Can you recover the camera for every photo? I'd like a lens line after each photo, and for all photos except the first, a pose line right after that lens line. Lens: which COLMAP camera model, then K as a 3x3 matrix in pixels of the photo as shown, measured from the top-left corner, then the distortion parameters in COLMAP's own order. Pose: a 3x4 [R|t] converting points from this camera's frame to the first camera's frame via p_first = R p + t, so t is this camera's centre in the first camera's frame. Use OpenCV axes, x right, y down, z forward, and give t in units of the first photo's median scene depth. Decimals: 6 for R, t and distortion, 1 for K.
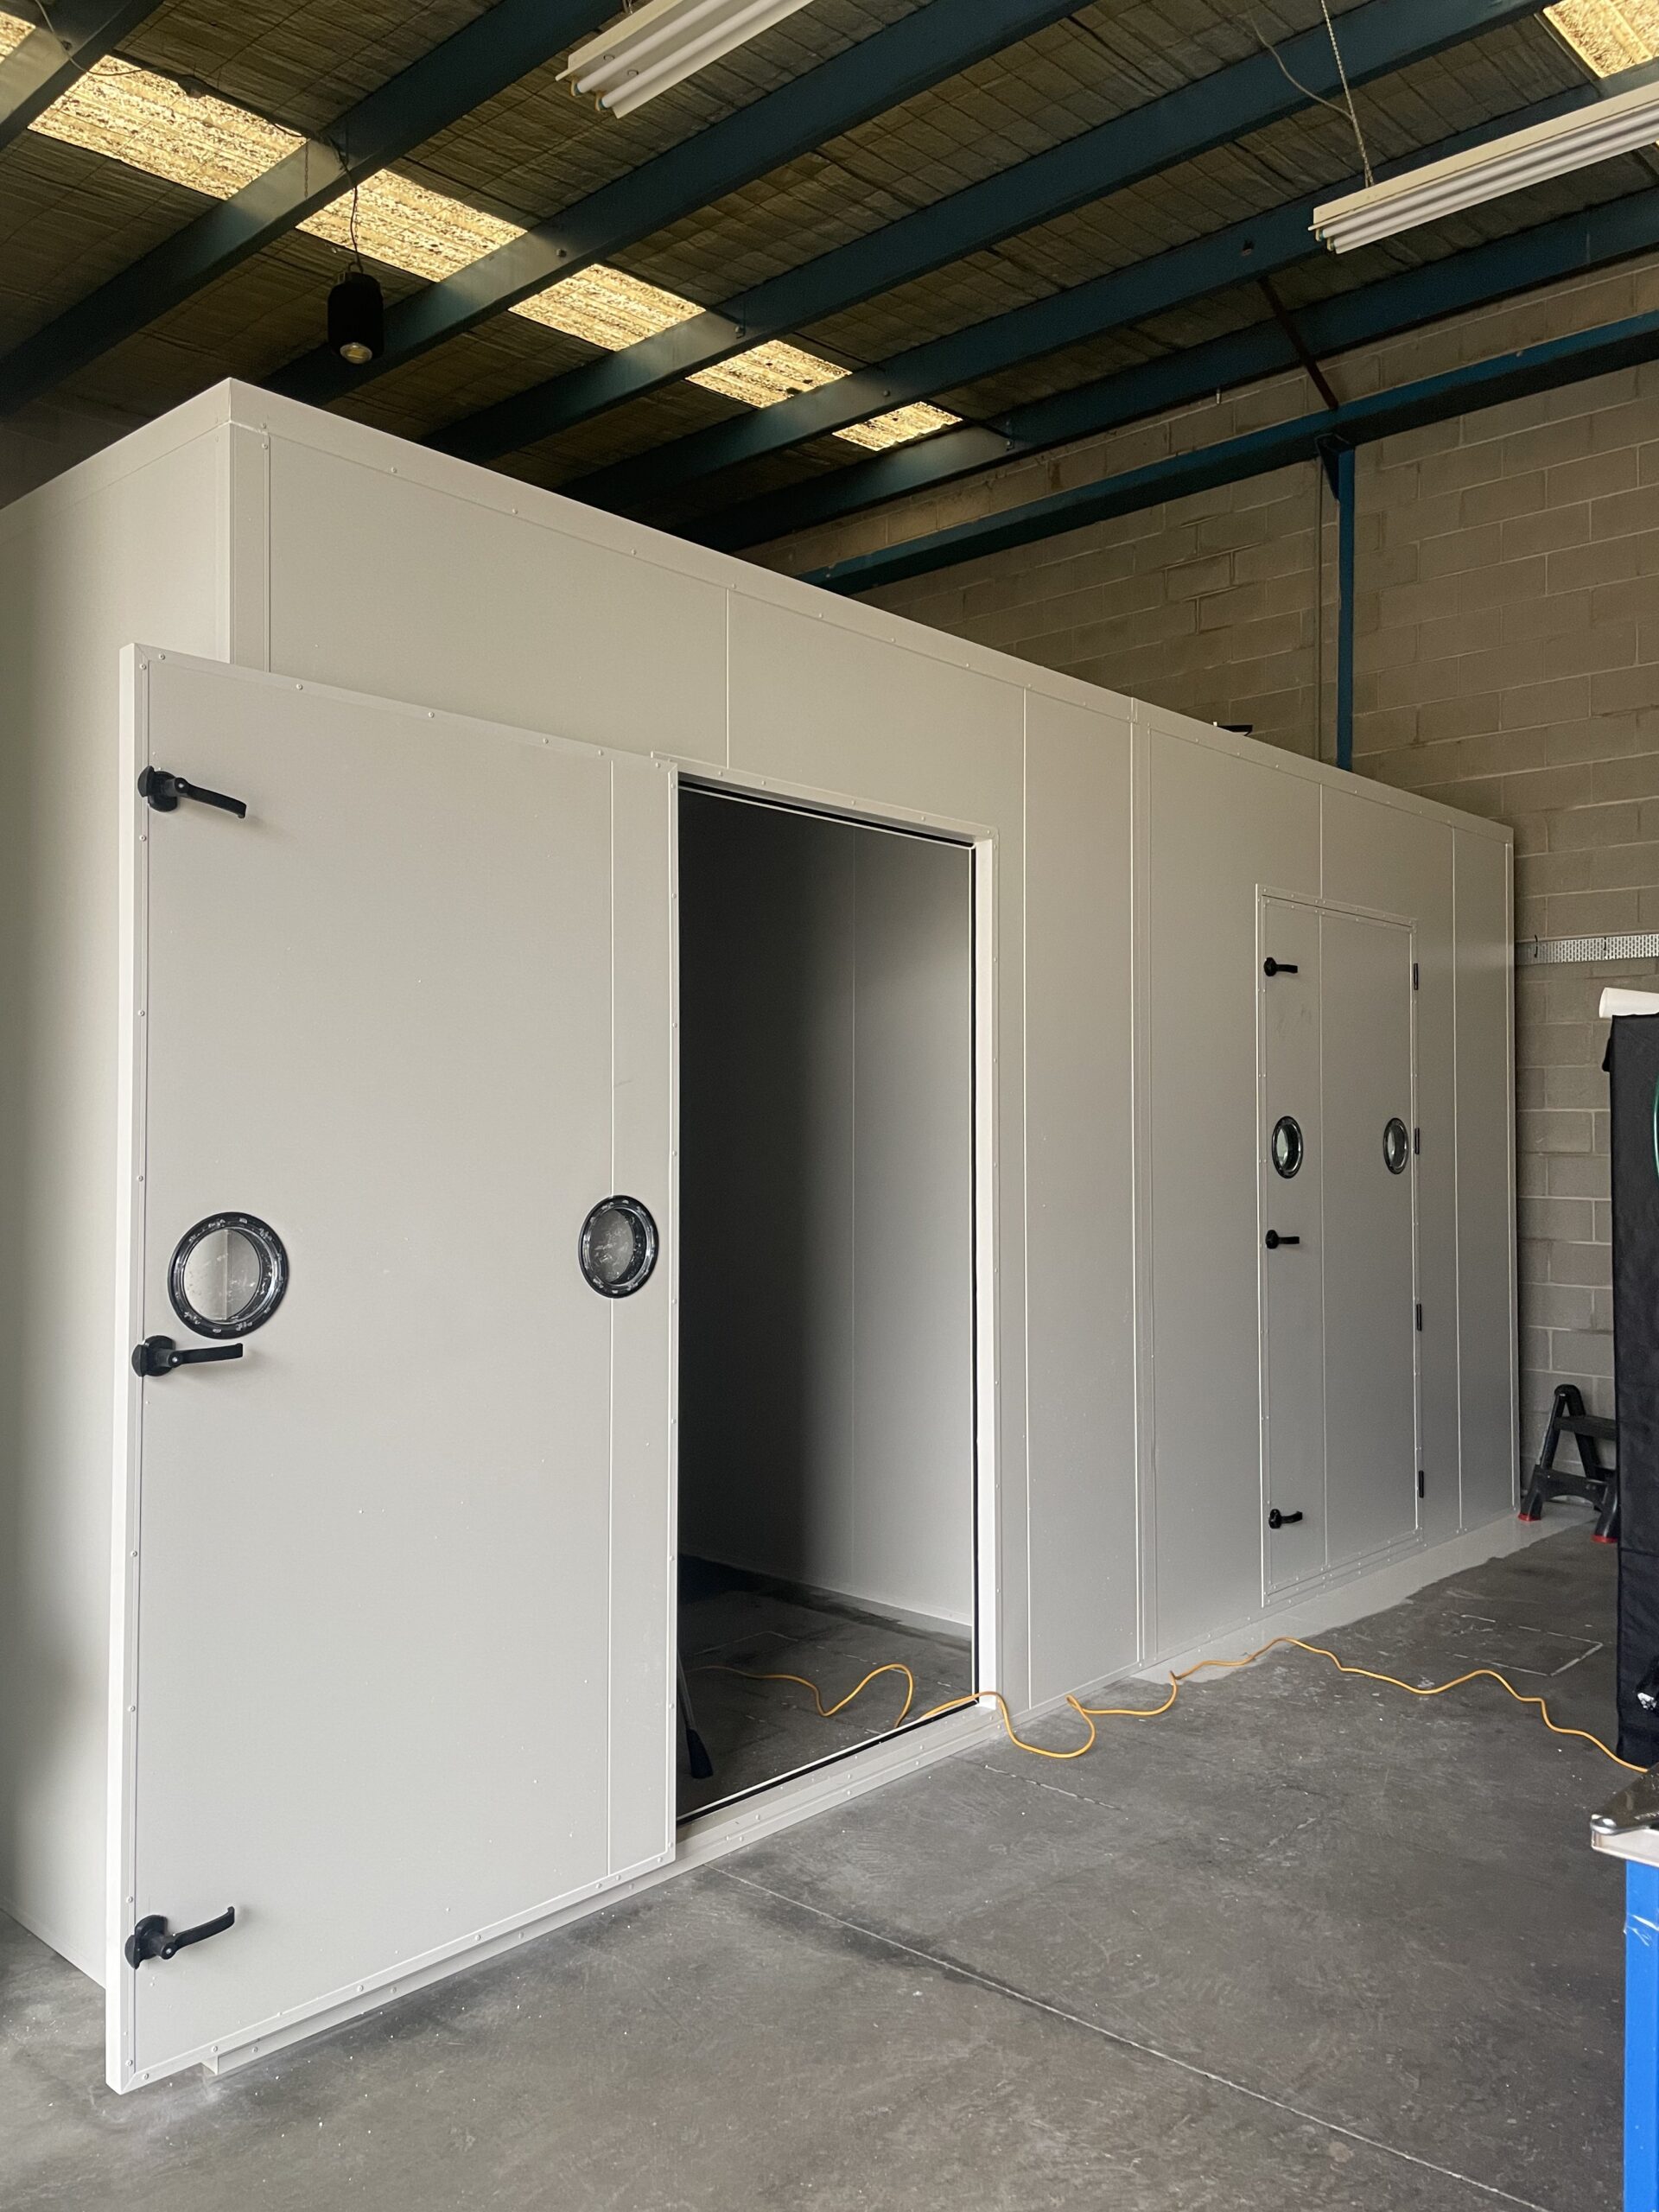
lens RADIAL K [[1741.1, 0, 833.0], [0, 1741.1, 1102.2], [0, 0, 1]] dist [0.082528, -0.126308]
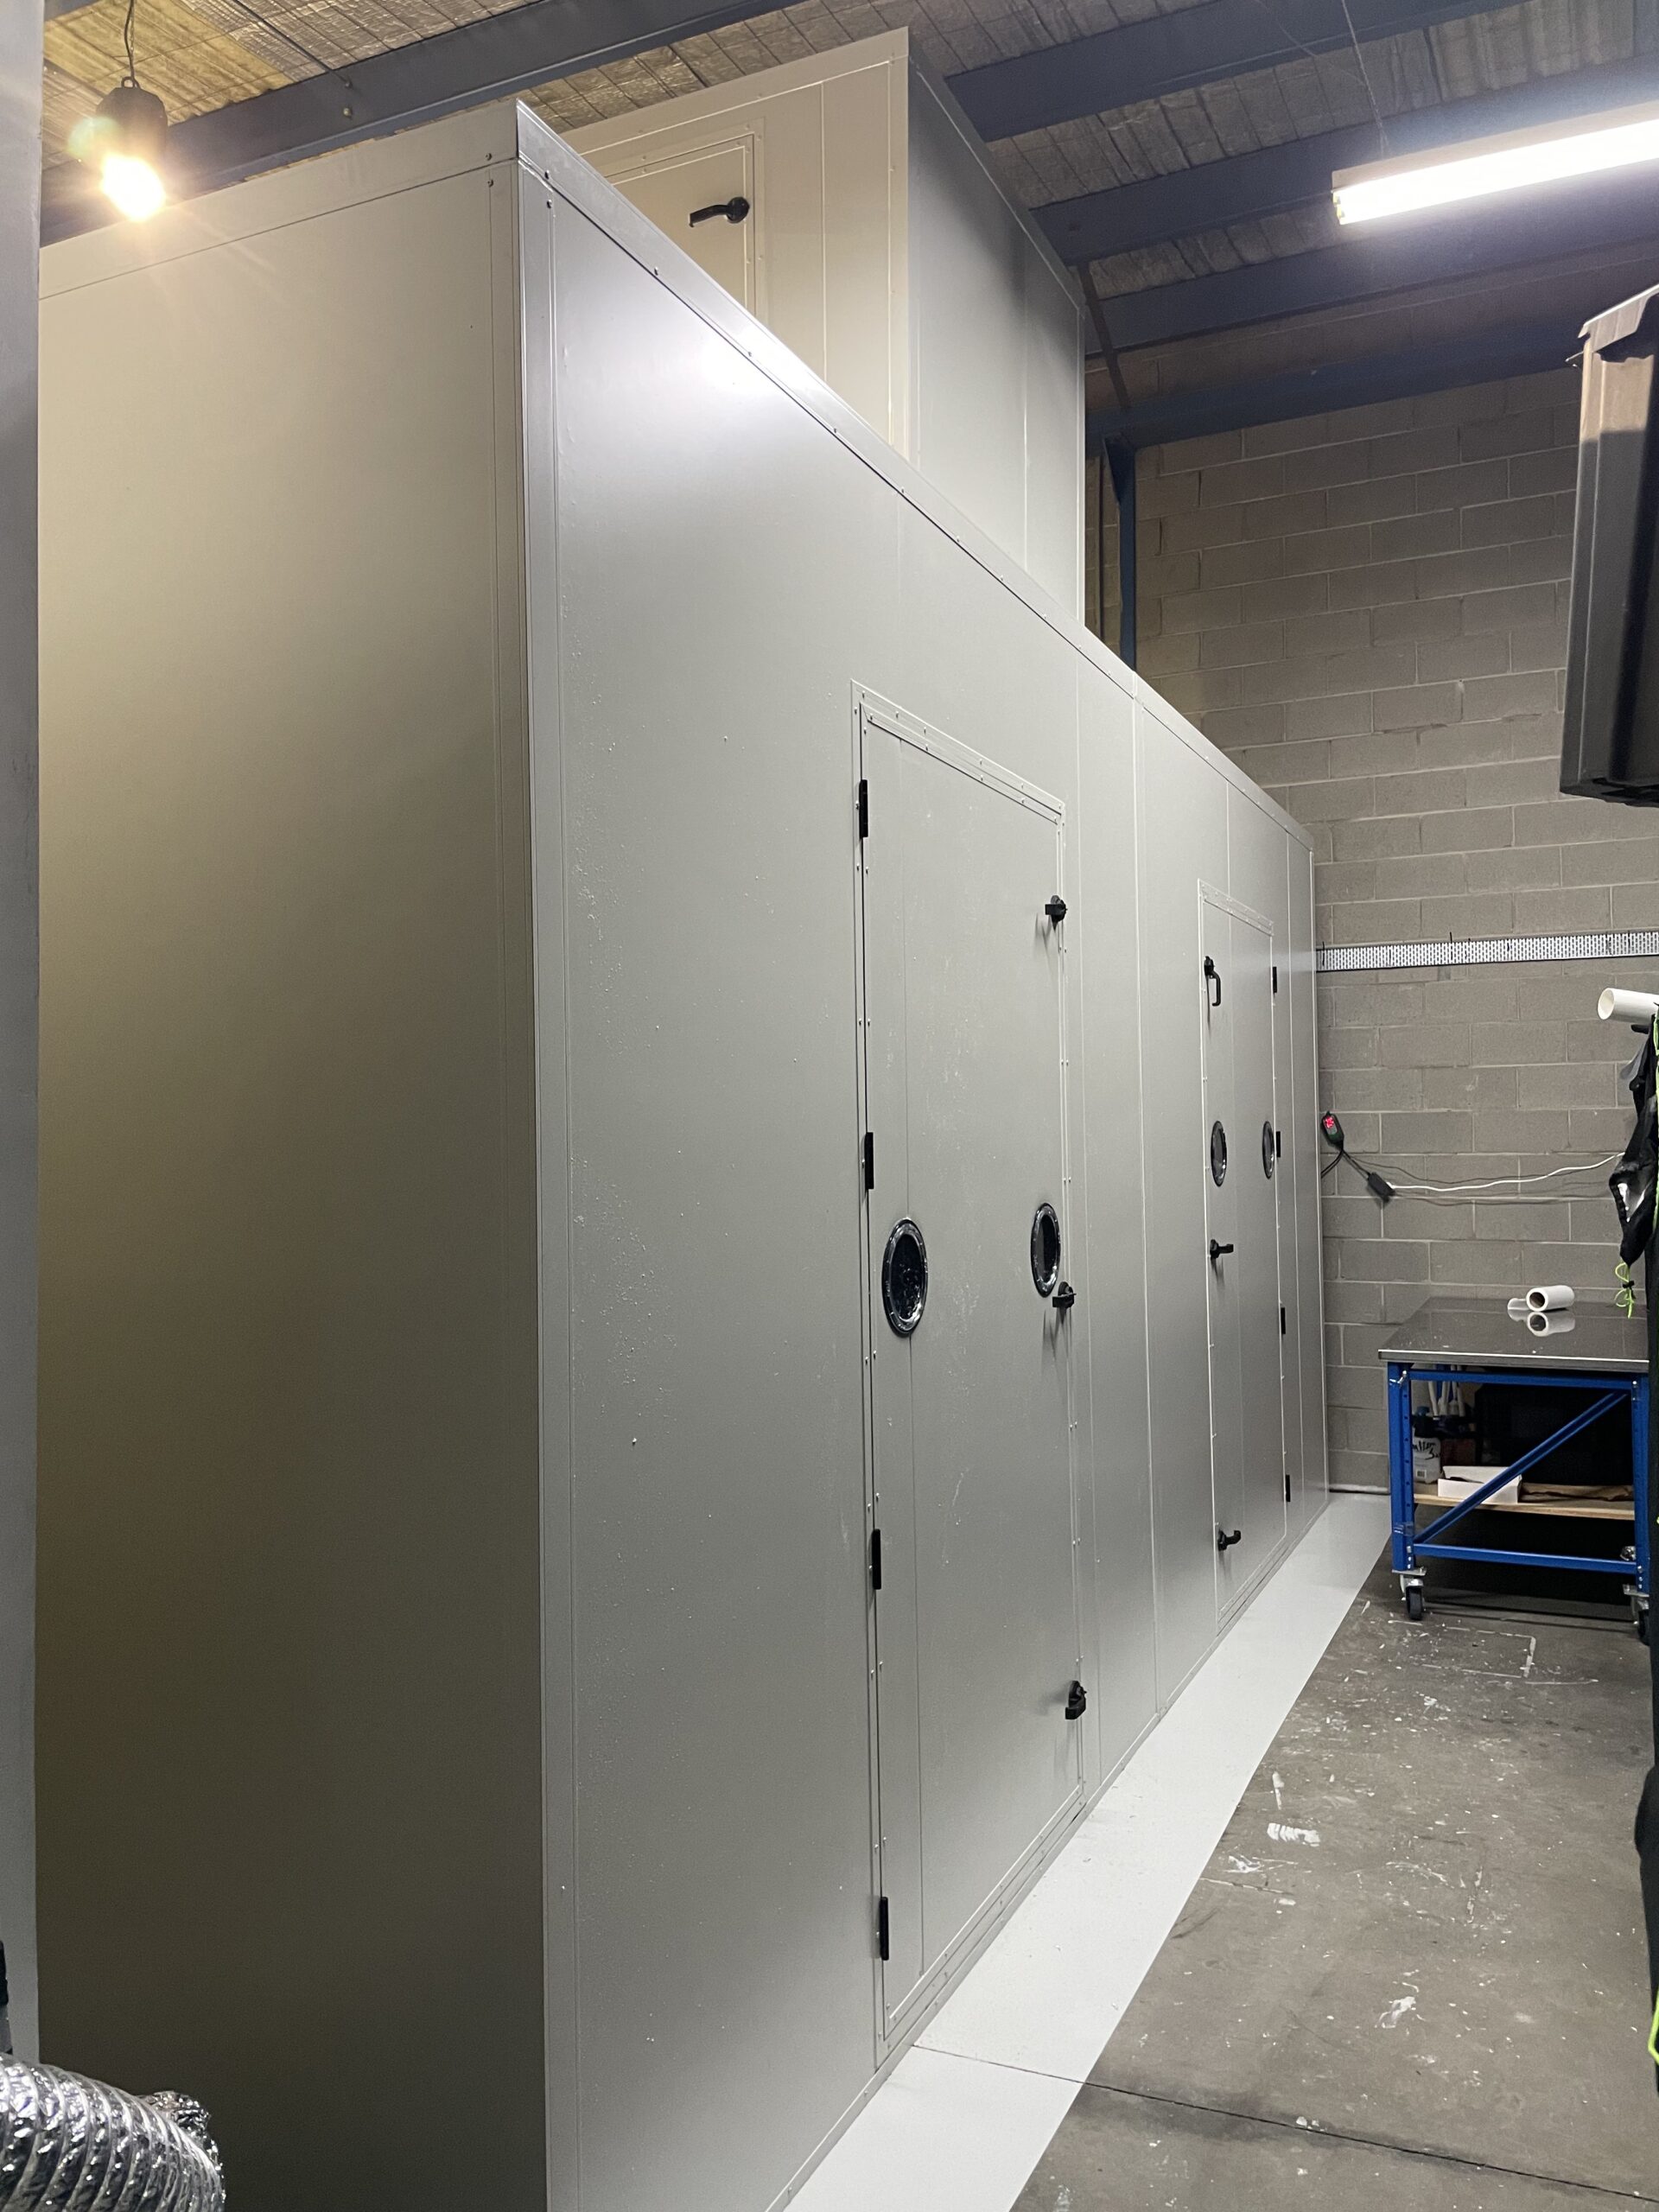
lens RADIAL K [[1735.0, 0, 880.6], [0, 1735.0, 1103.1], [0, 0, 1]] dist [0.079874, -0.133012]
pose [[0.948978, -0.008776, 0.315222, -0.207205], [0.010062, 0.999946, -0.002452, -0.001224], [-0.315183, 0.005499, 0.949015, 0.140352]]
